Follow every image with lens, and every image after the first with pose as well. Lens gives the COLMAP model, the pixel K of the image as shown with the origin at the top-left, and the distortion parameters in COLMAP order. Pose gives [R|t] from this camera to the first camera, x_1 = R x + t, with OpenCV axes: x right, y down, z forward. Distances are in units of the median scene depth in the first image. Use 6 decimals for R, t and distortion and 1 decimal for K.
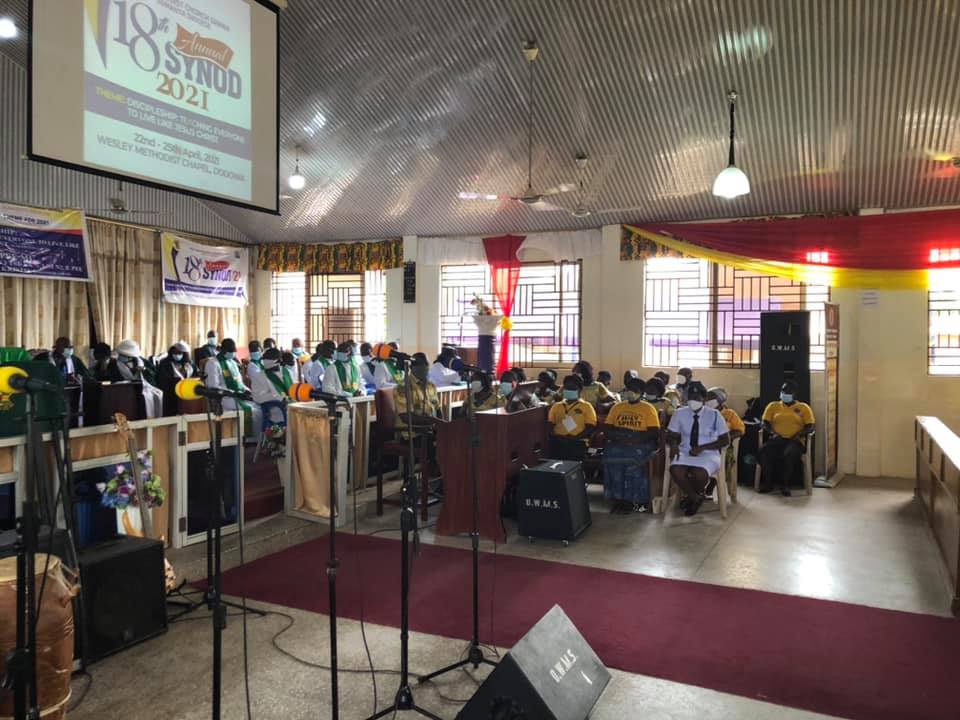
lens RADIAL K [[777.0, 0, 475.7], [0, 777.0, 355.9], [0, 0, 1]] dist [0.009747, 0.010208]
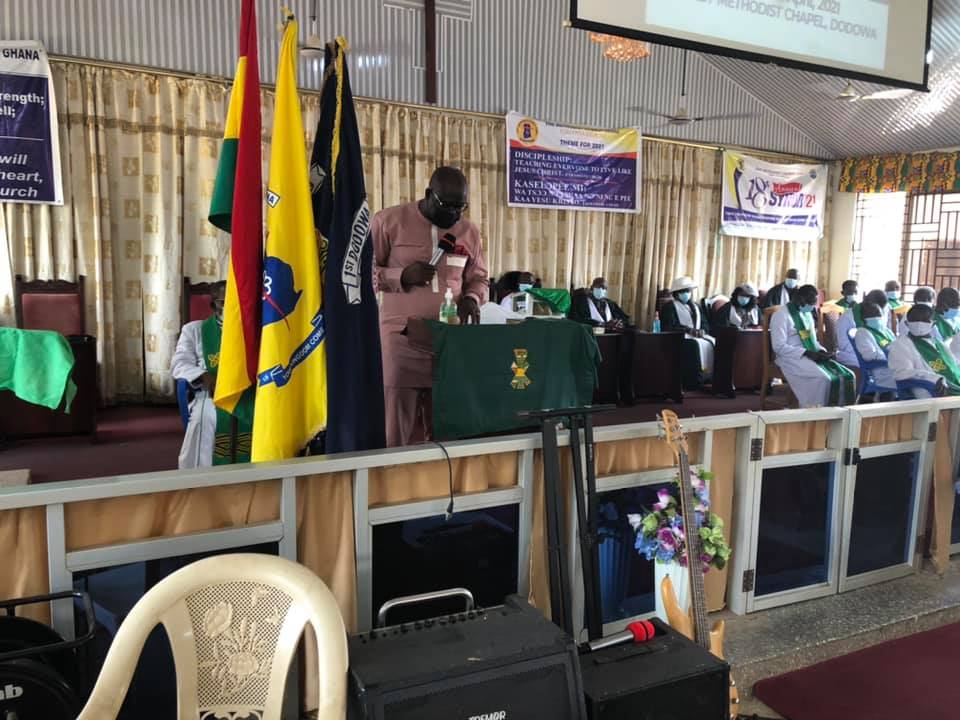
lens RADIAL K [[777.0, 0, 475.7], [0, 777.0, 355.9], [0, 0, 1]] dist [0.009747, 0.010208]
pose [[0.783666, 0.084895, -0.615353, -0.079460], [-0.032171, 0.994834, 0.096277, -0.011091], [0.620348, -0.055653, 0.782350, 0.168509]]
